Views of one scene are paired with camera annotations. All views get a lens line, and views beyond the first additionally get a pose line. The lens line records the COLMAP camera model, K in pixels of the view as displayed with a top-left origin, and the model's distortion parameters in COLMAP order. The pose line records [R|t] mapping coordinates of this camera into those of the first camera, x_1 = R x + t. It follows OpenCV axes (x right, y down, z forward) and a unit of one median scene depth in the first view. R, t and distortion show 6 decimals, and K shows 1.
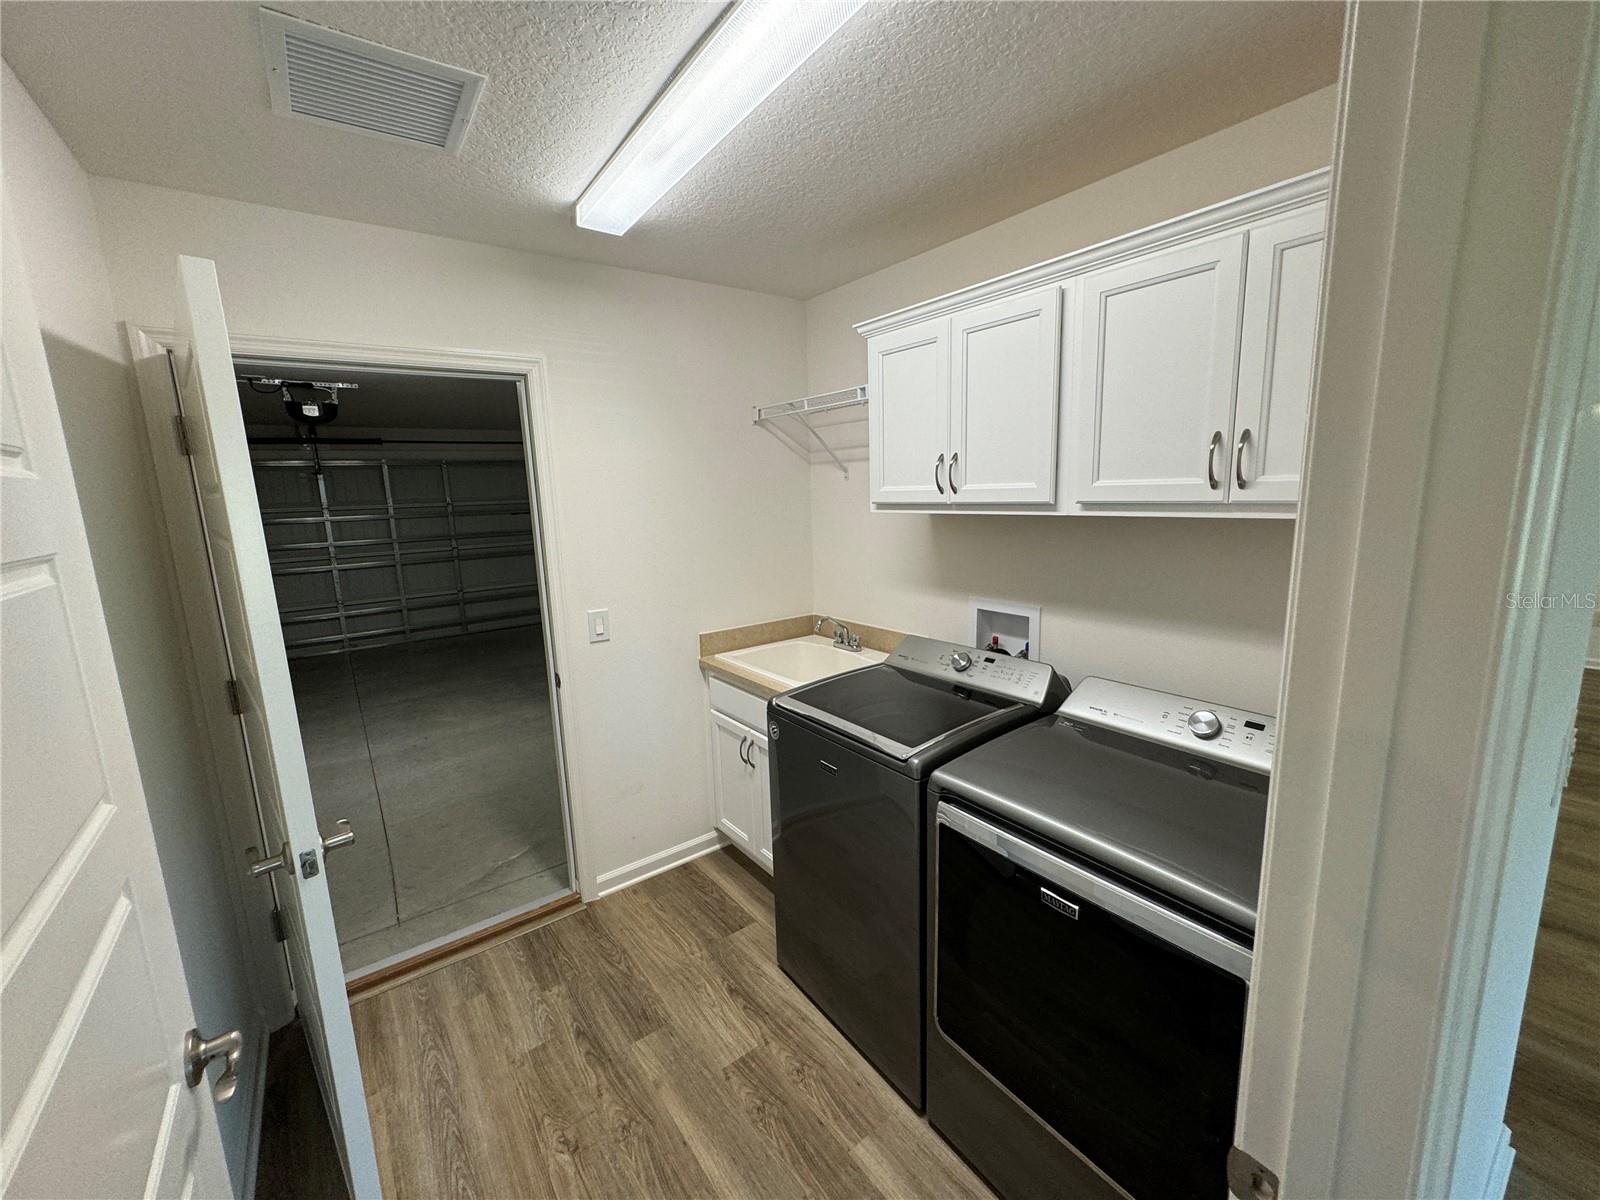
lens RADIAL K [[643.0, 0, 803.4], [0, 643.0, 596.7], [0, 0, 1]] dist [0.000942, -0.000519]
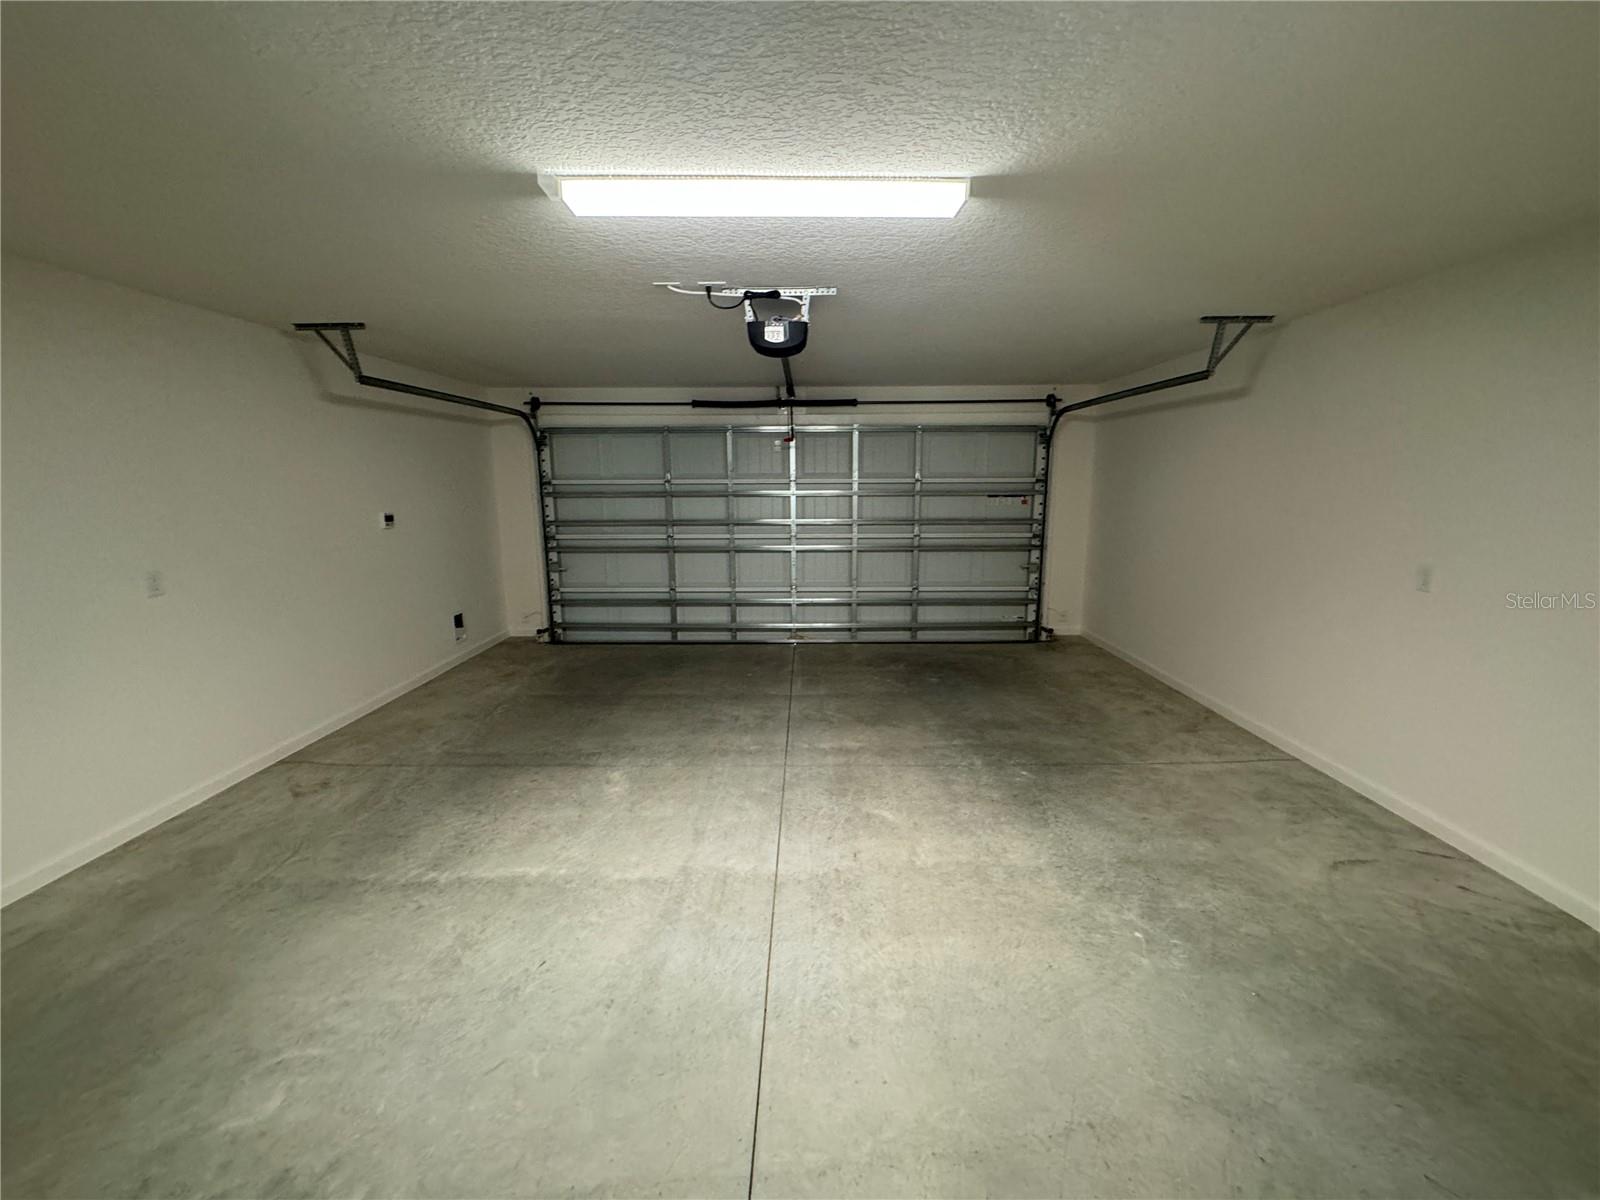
lens RADIAL K [[643.0, 0, 803.4], [0, 643.0, 596.7], [0, 0, 1]] dist [0.000942, -0.000519]
pose [[0.797440, 0.137178, -0.587598, -0.190941], [-0.122113, 0.990354, 0.065482, -0.038983], [0.590913, 0.019535, 0.806499, 0.299017]]
